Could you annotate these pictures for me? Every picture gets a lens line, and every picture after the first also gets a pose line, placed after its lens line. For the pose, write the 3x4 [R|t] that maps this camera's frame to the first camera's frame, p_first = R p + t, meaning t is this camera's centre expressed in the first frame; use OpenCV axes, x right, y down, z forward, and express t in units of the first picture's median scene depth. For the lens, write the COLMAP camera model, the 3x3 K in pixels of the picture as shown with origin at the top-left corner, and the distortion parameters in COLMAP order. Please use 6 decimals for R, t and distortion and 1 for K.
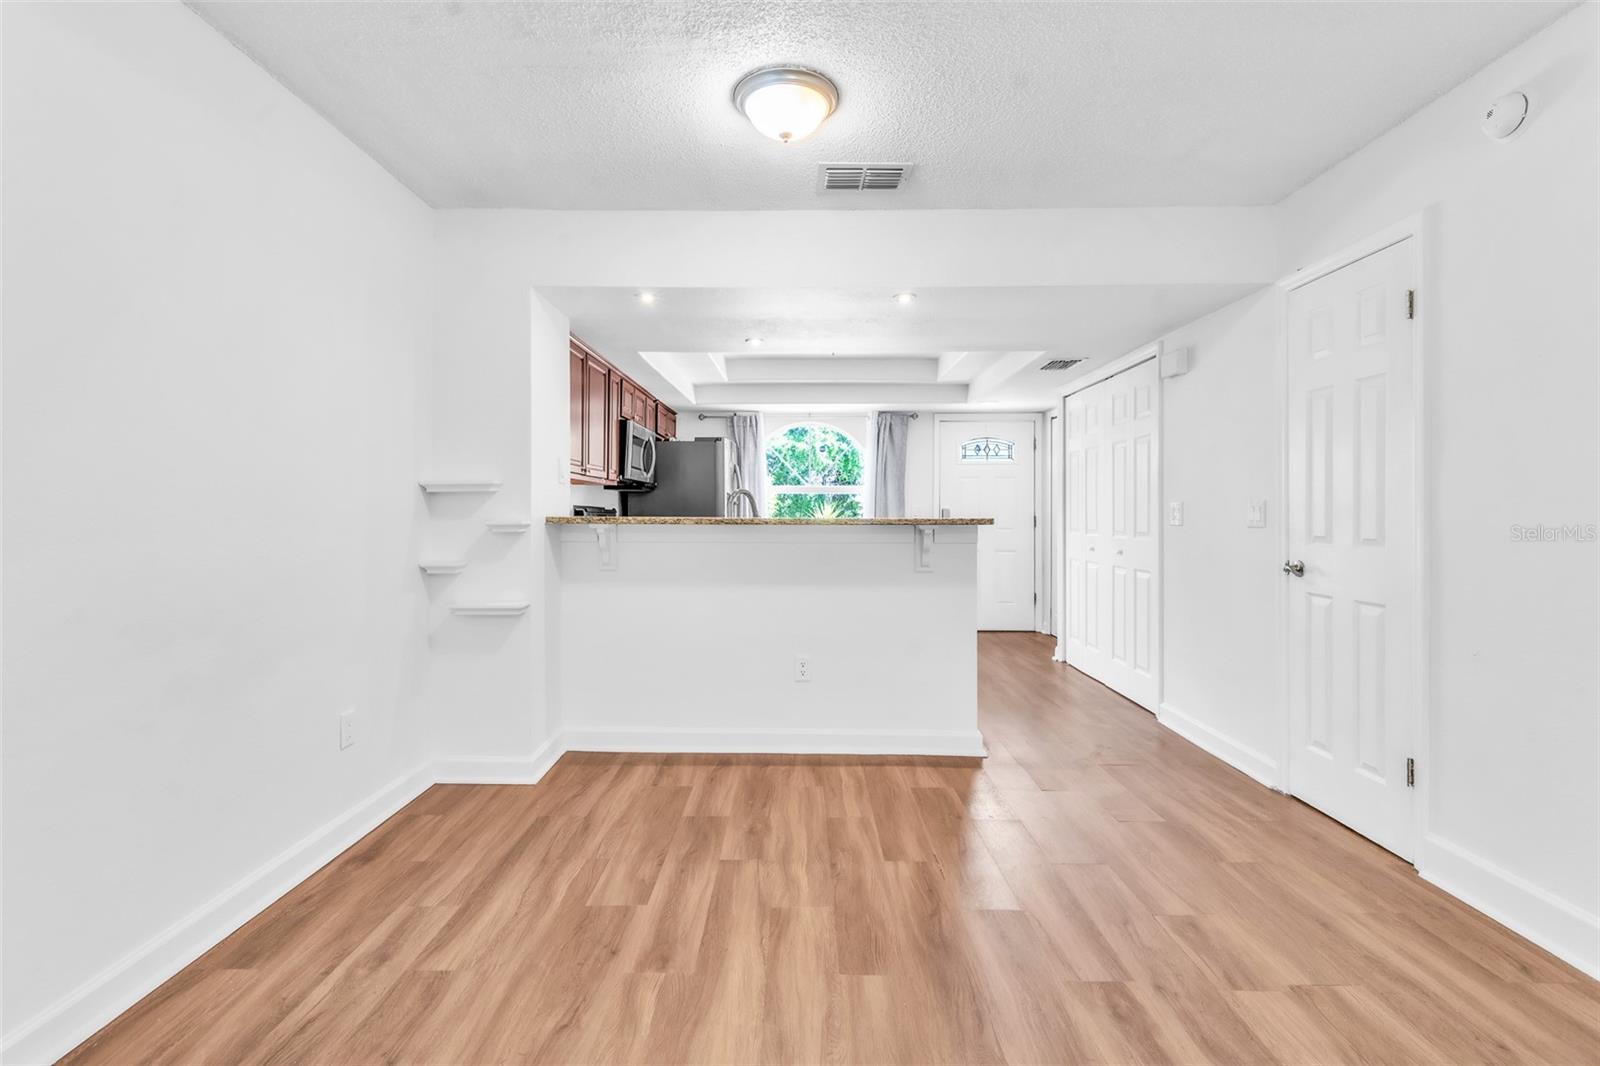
lens RADIAL K [[734.3, 0, 800.4], [0, 734.3, 509.5], [0, 0, 1]] dist [0.005892, 0.000056]
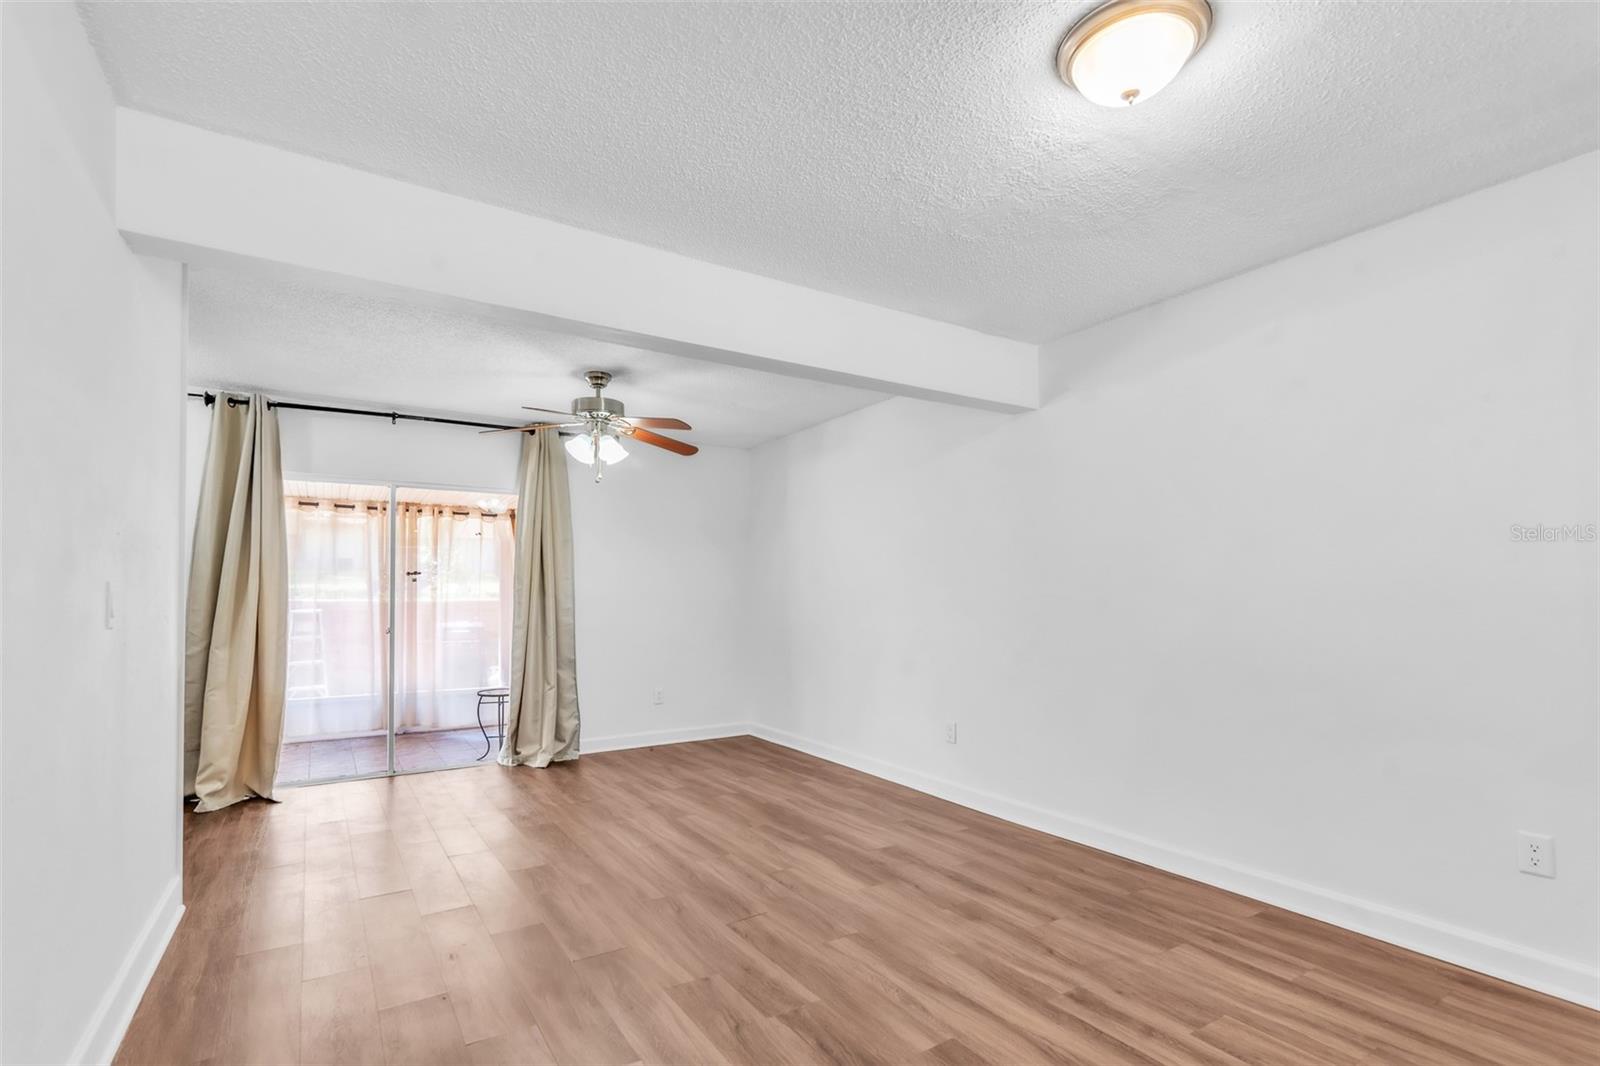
lens RADIAL K [[746.4, 0, 782.4], [0, 746.4, 581.3], [0, 0, 1]] dist [0.002677, -0.000076]
pose [[-0.847600, -0.012582, -0.530486, 0.273623], [0.001945, 0.999639, -0.026816, 0.000182], [0.530632, -0.023761, -0.847269, 0.583602]]
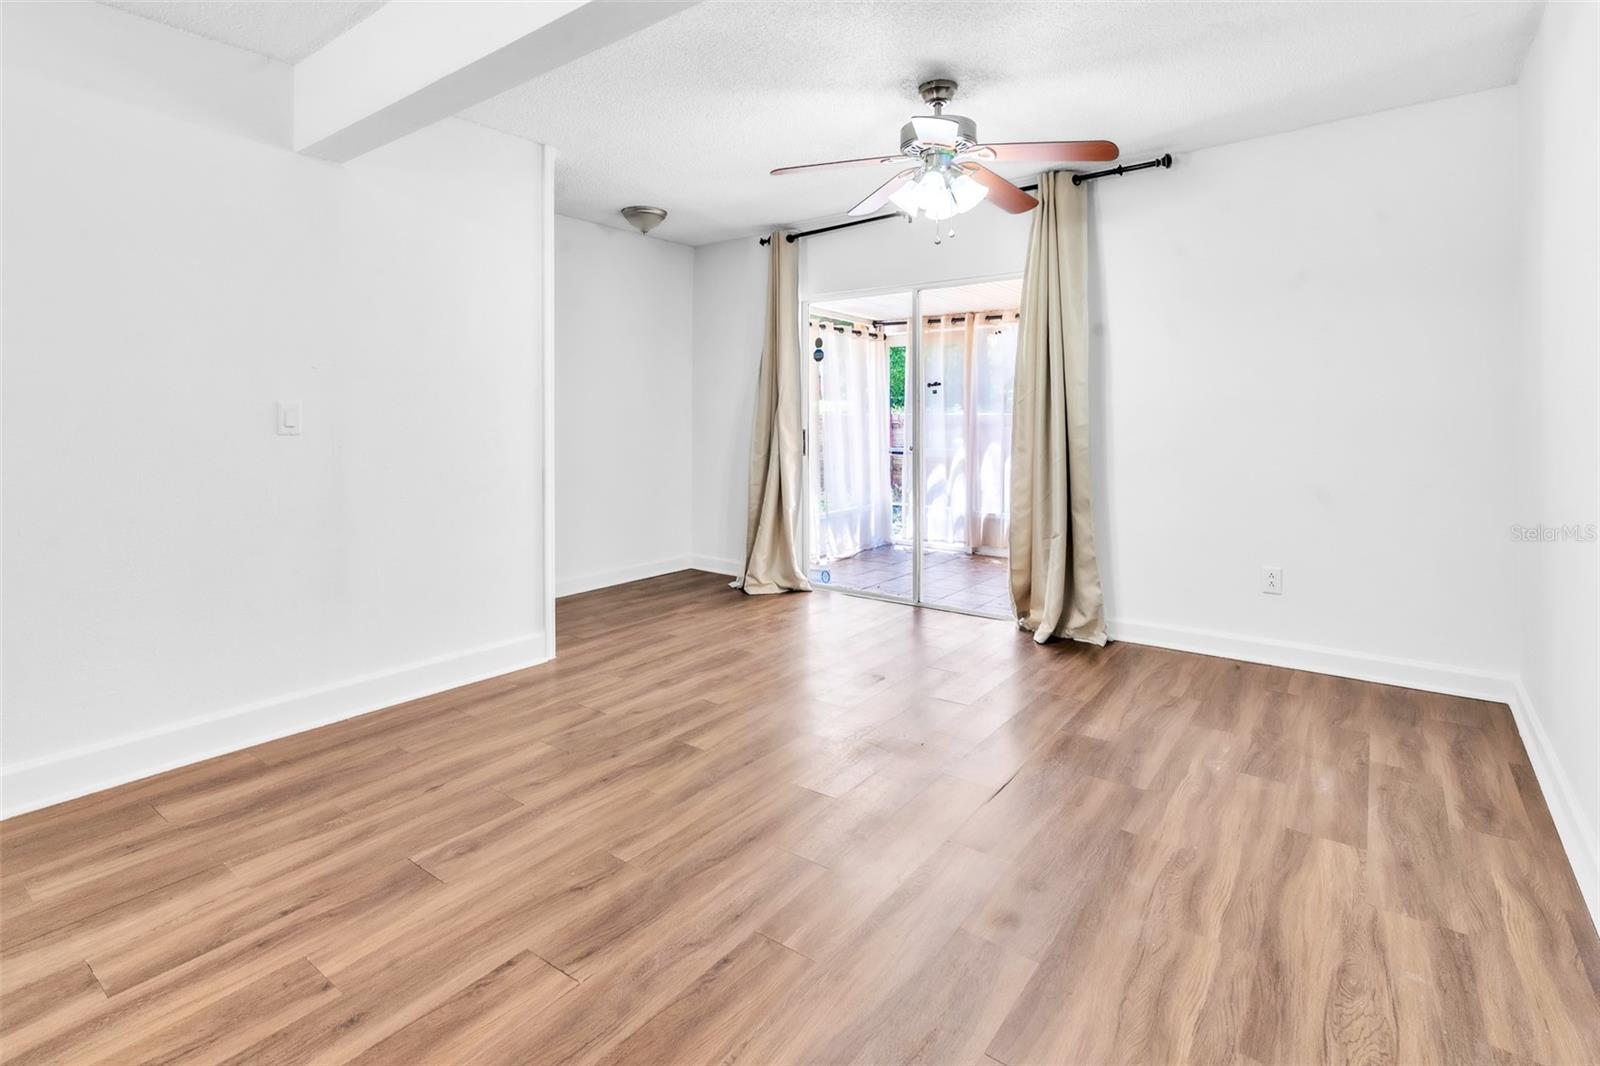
lens RADIAL K [[773.8, 0, 795.7], [0, 773.8, 409.1], [0, 0, 1]] dist [0.002354, 0.000180]
pose [[-0.799264, 0.004399, 0.600965, -0.213820], [-0.001406, 0.999957, -0.009190, -0.000102], [-0.600979, -0.008190, -0.799223, 0.335390]]
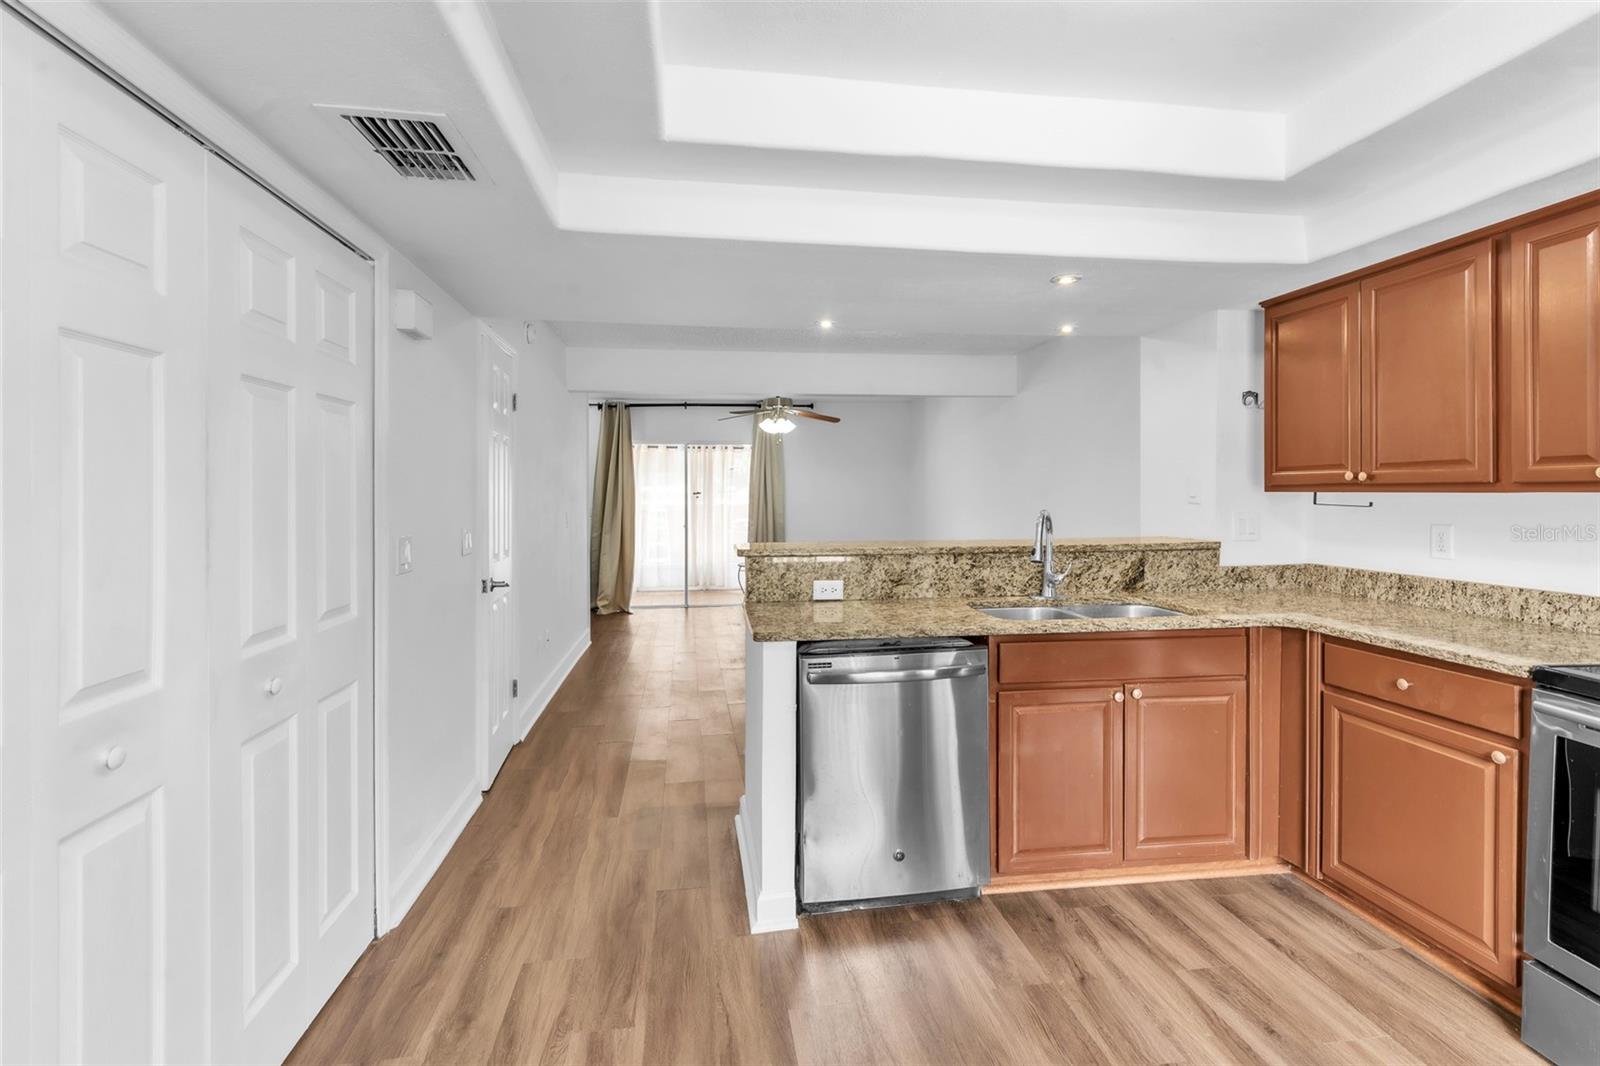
lens RADIAL K [[740.0, 0, 798.7], [0, 740.0, 495.9], [0, 0, 1]] dist [0.005186, -0.001238]
pose [[-0.988692, -0.001971, -0.149946, 0.194695], [-0.001783, 0.999997, -0.001390, -0.027083], [0.149949, -0.001107, -0.988693, 1.162043]]
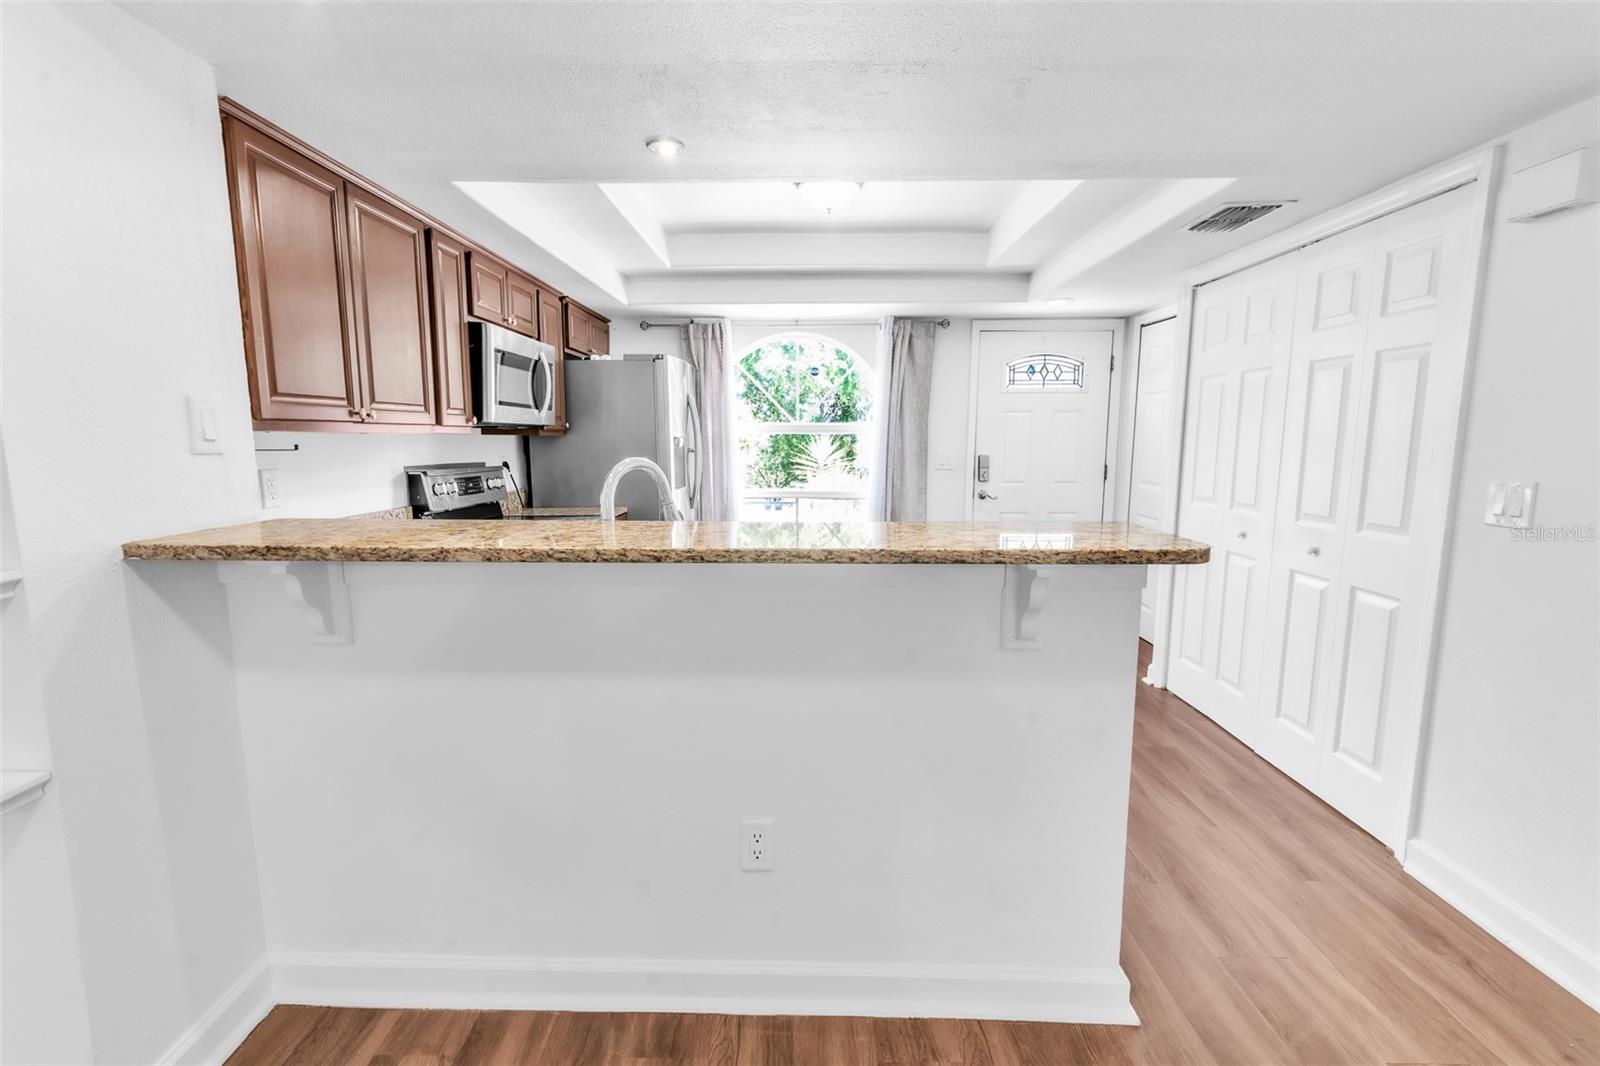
lens RADIAL K [[725.4, 0, 800.0], [0, 725.4, 533.0], [0, 0, 1]] dist [0.009908, -0.000238]
pose [[0.999999, -0.001087, 0.000534, 0.019086], [0.001002, 0.990304, 0.138917, -0.031199], [-0.000679, -0.138916, 0.990304, 0.351590]]
